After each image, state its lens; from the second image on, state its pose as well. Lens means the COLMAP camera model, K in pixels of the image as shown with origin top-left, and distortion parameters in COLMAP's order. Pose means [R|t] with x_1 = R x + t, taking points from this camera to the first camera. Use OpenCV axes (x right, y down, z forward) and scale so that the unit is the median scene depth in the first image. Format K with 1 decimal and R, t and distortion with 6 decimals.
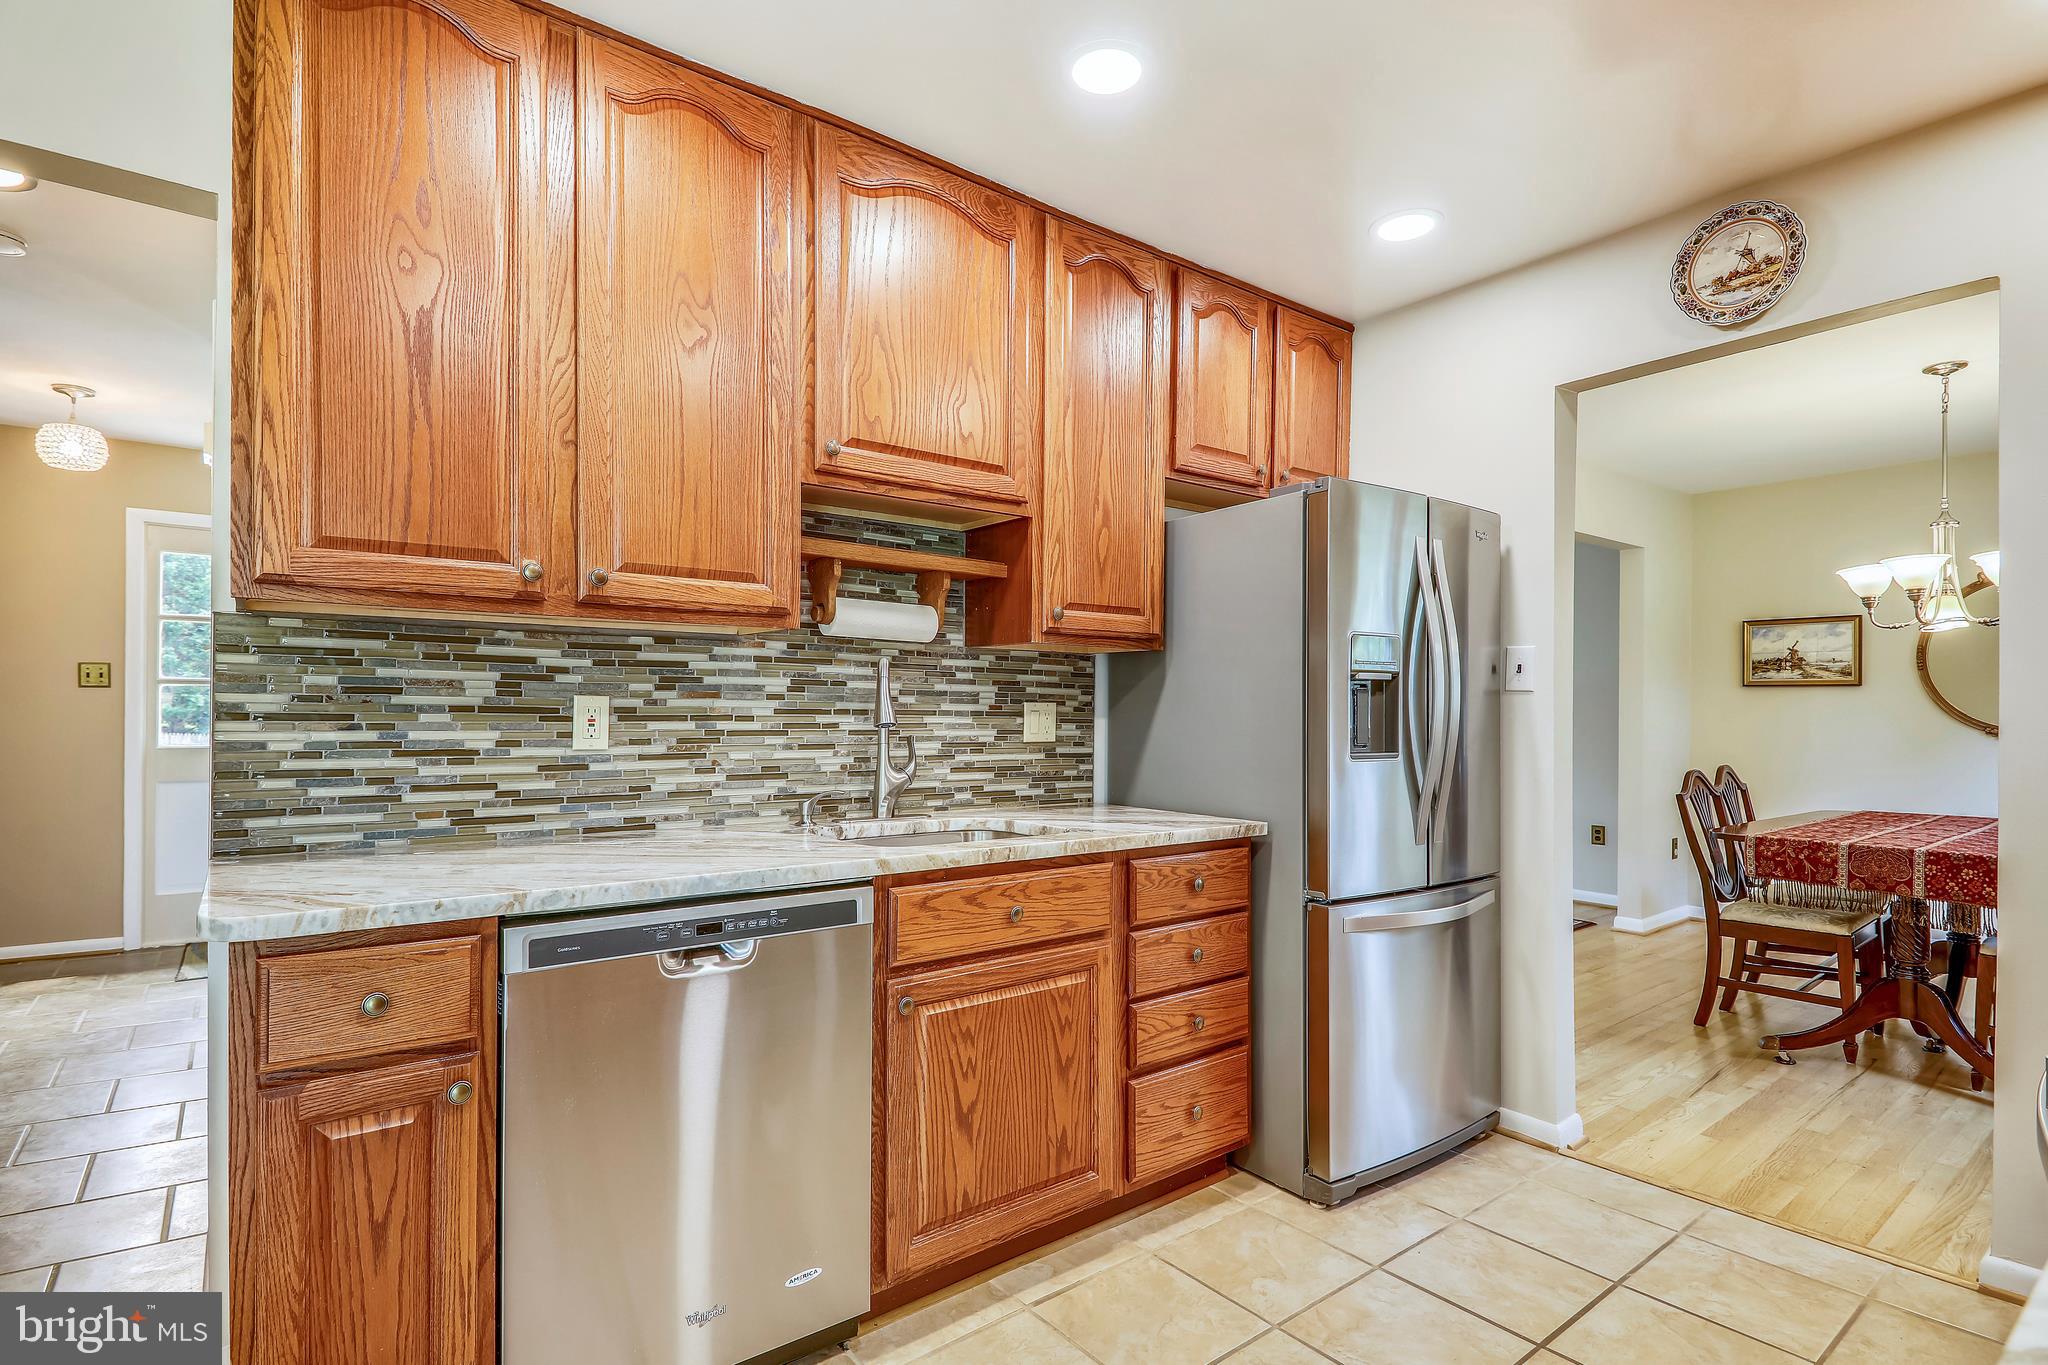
lens RADIAL K [[1005.0, 0, 1013.9], [0, 1005.0, 709.8], [0, 0, 1]] dist [0.027719, -0.023036]
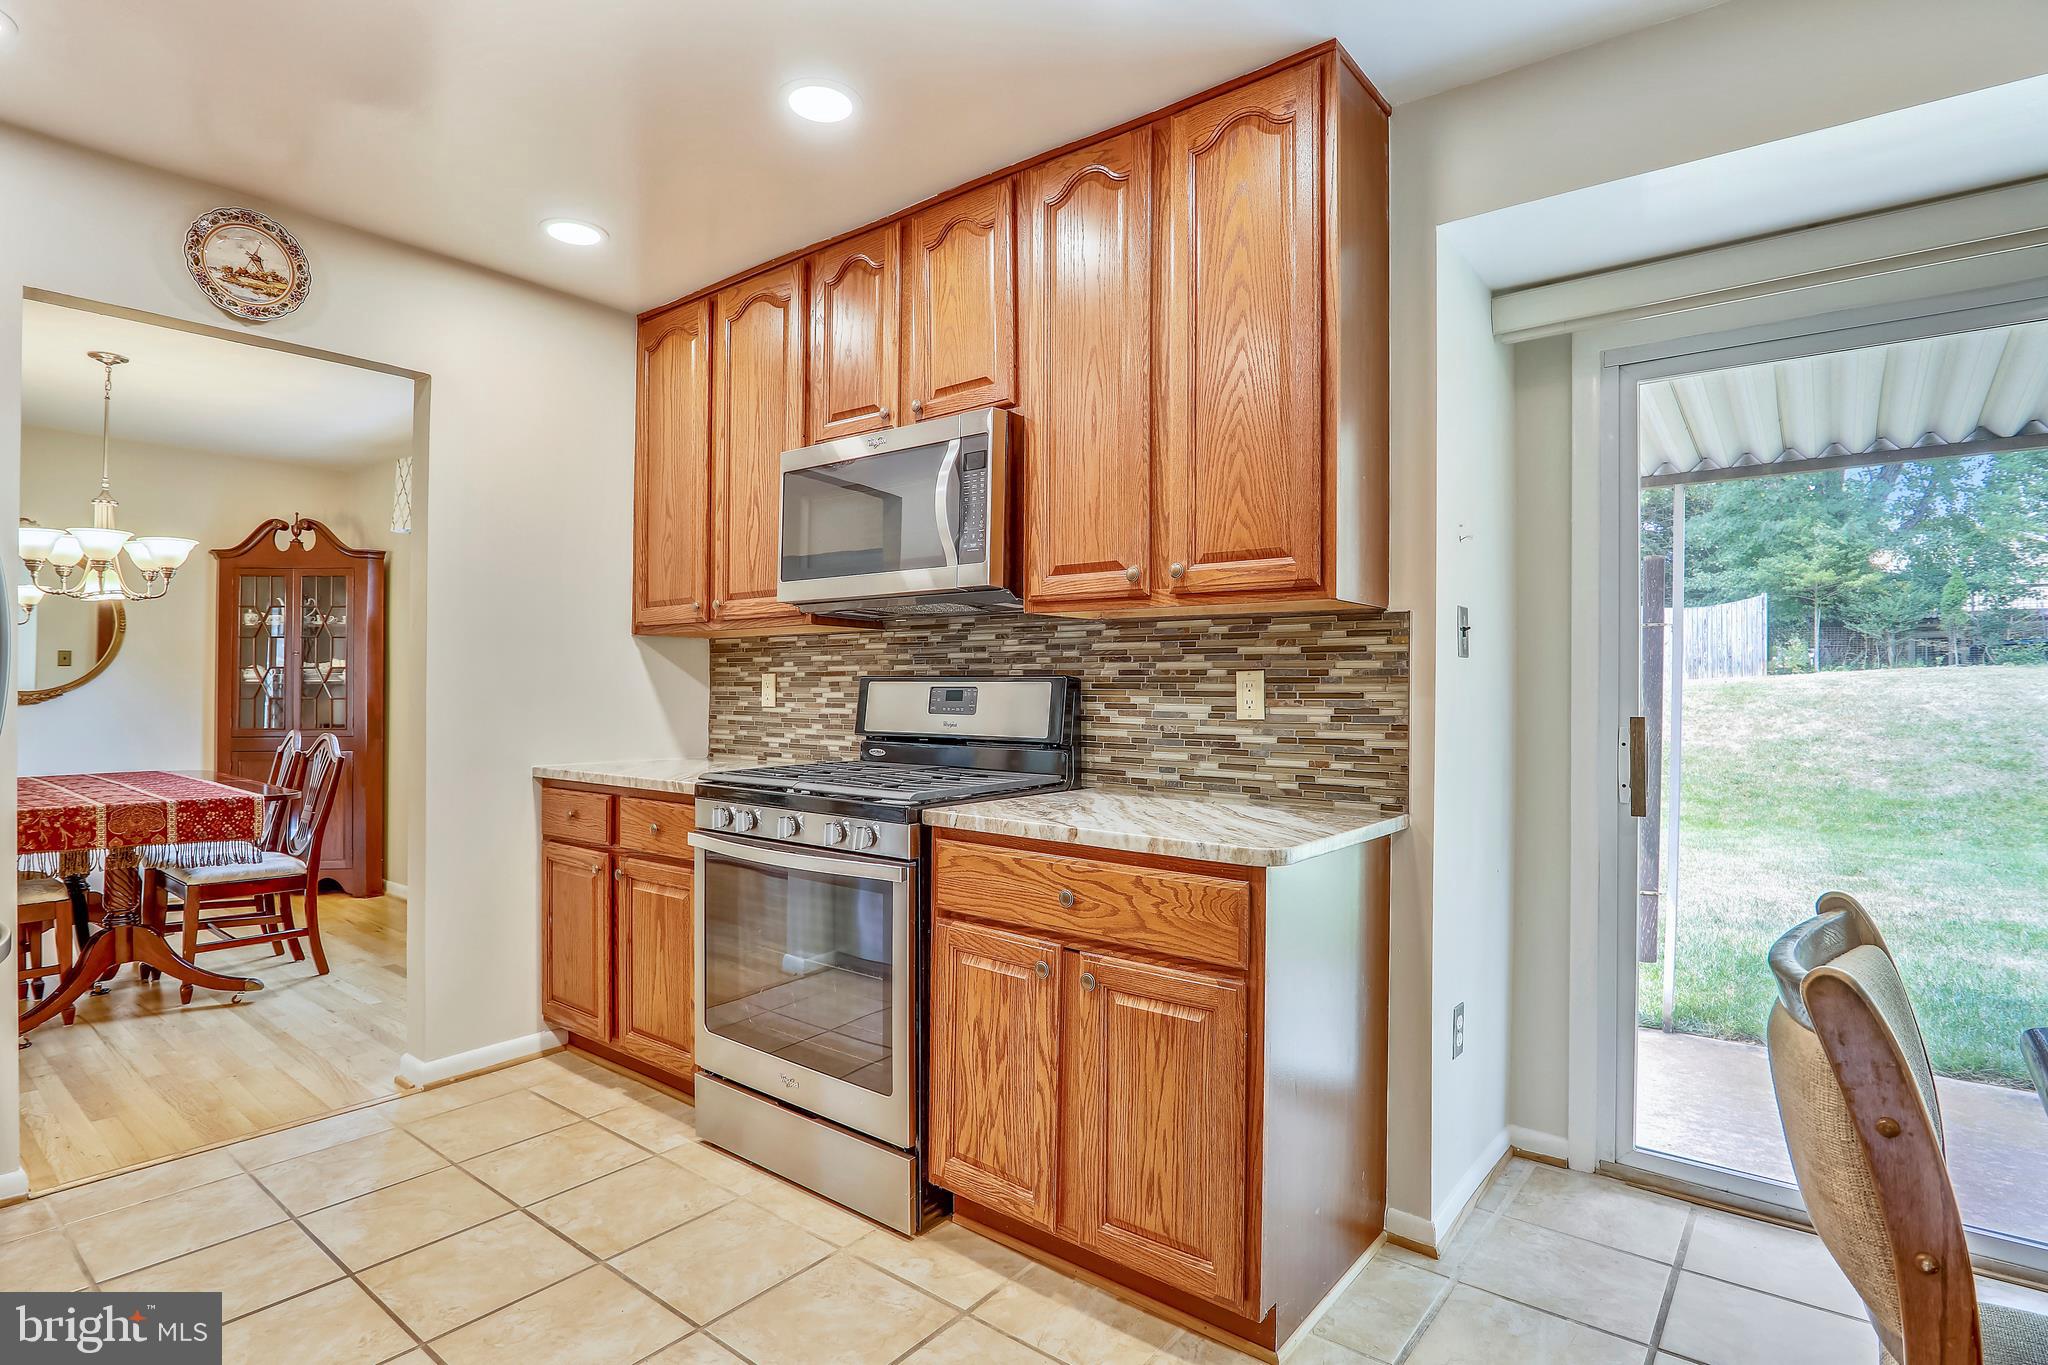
lens RADIAL K [[1032.4, 0, 1024.0], [0, 1032.4, 682.5], [0, 0, 1]] dist [-0.020417, 0.000079]
pose [[-0.234524, -0.001299, 0.972109, -0.523279], [-0.010189, 0.999947, -0.001122, -0.001185], [-0.972057, -0.010168, -0.234525, 0.435227]]
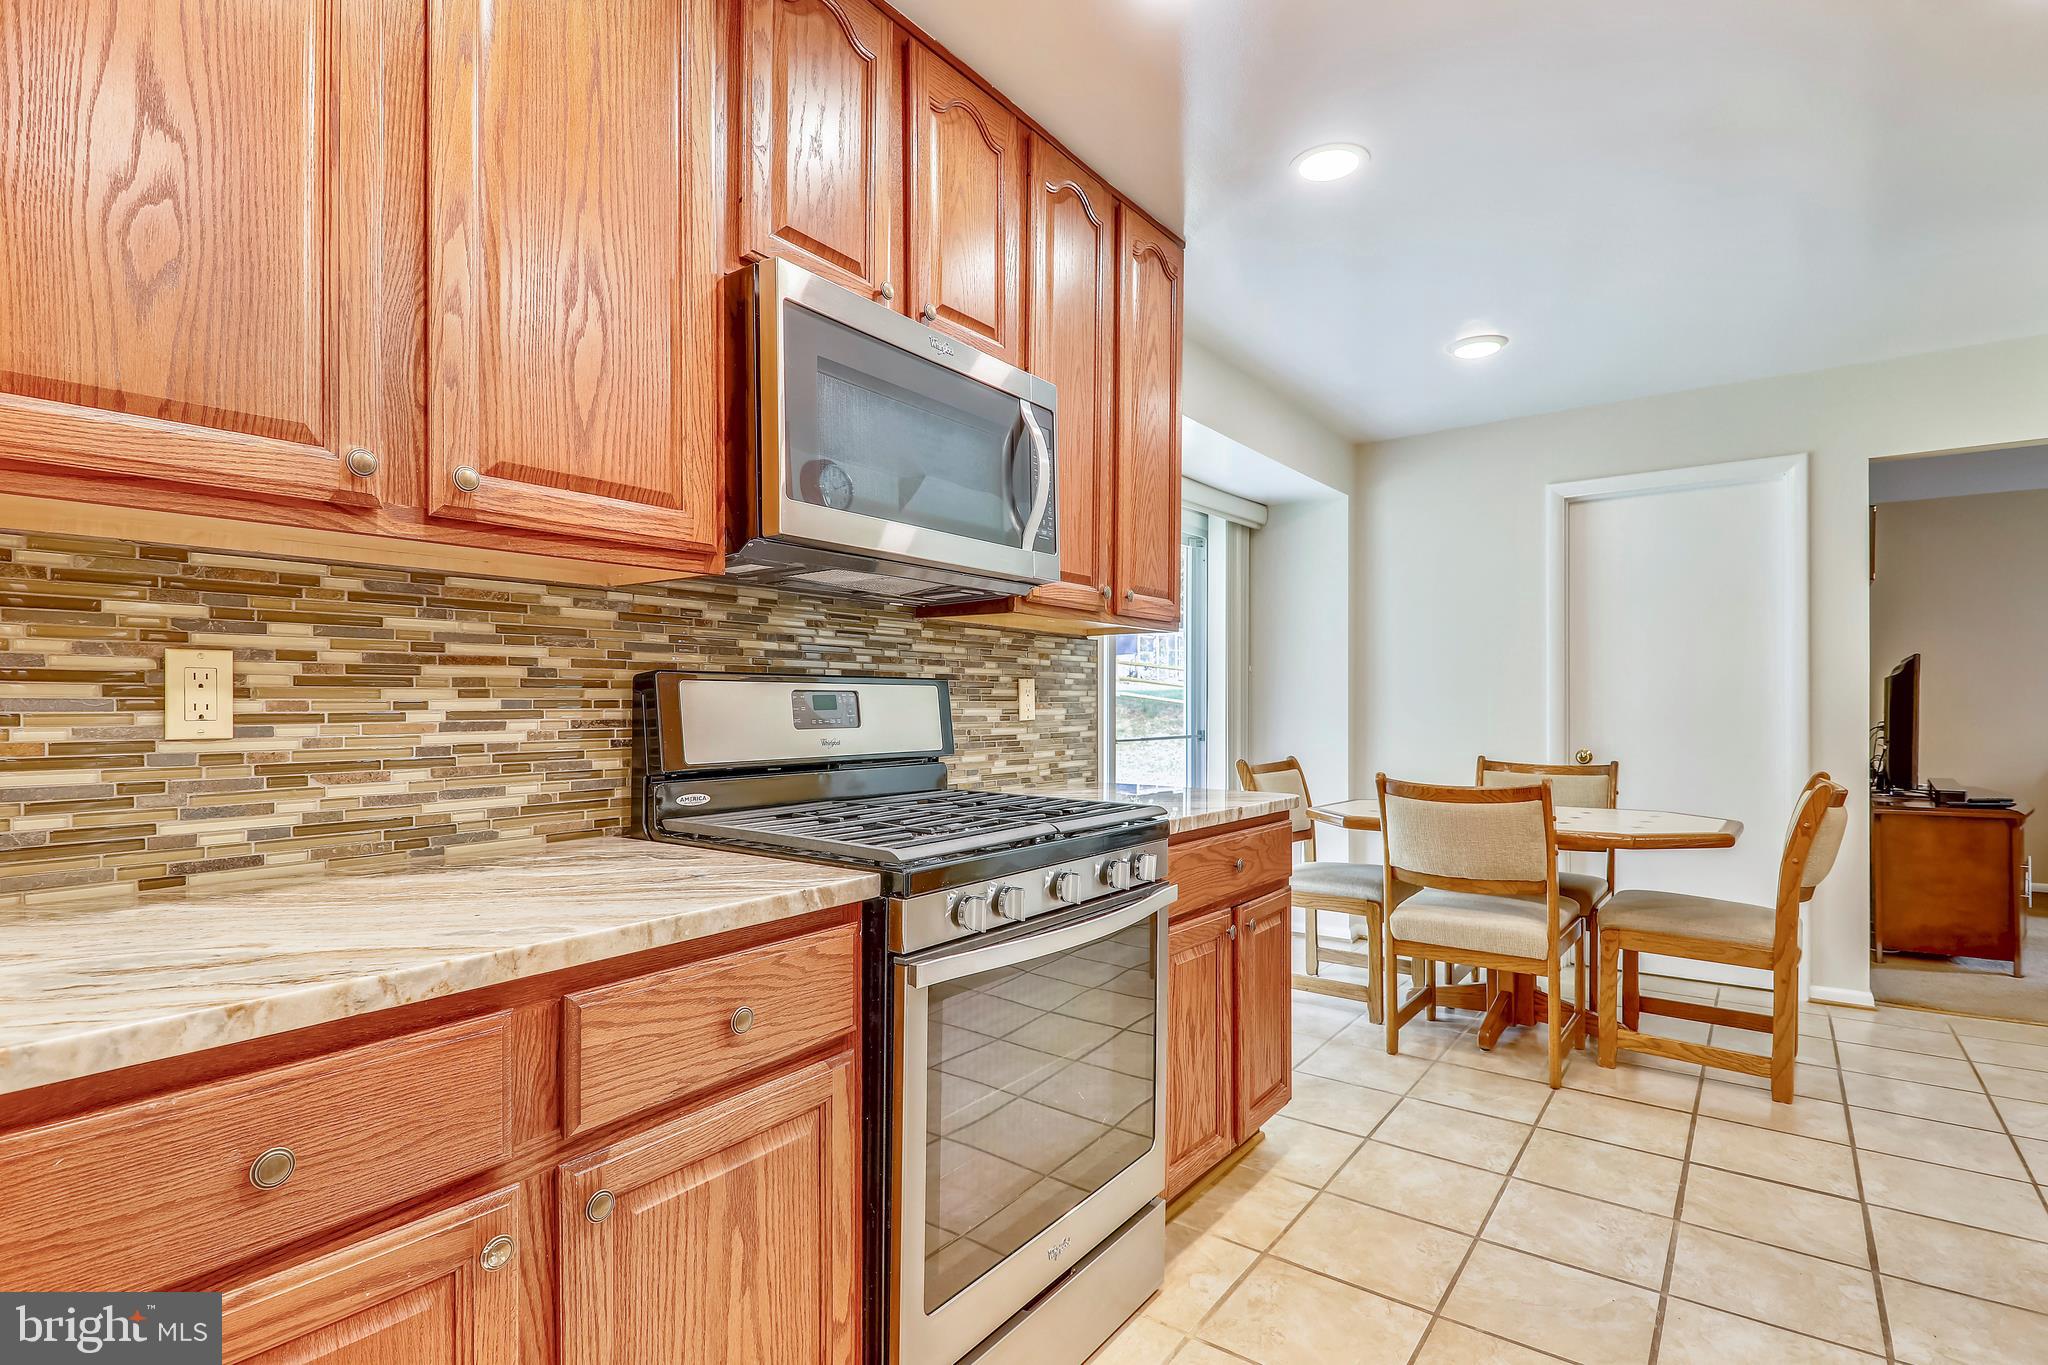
lens RADIAL K [[1005.0, 0, 1013.9], [0, 1005.0, 709.8], [0, 0, 1]] dist [0.027719, -0.023036]
pose [[-0.962606, -0.003056, -0.270887, 0.684506], [-0.003790, 0.999990, 0.002186, 0.016440], [0.270877, 0.003131, -0.962609, 1.059355]]
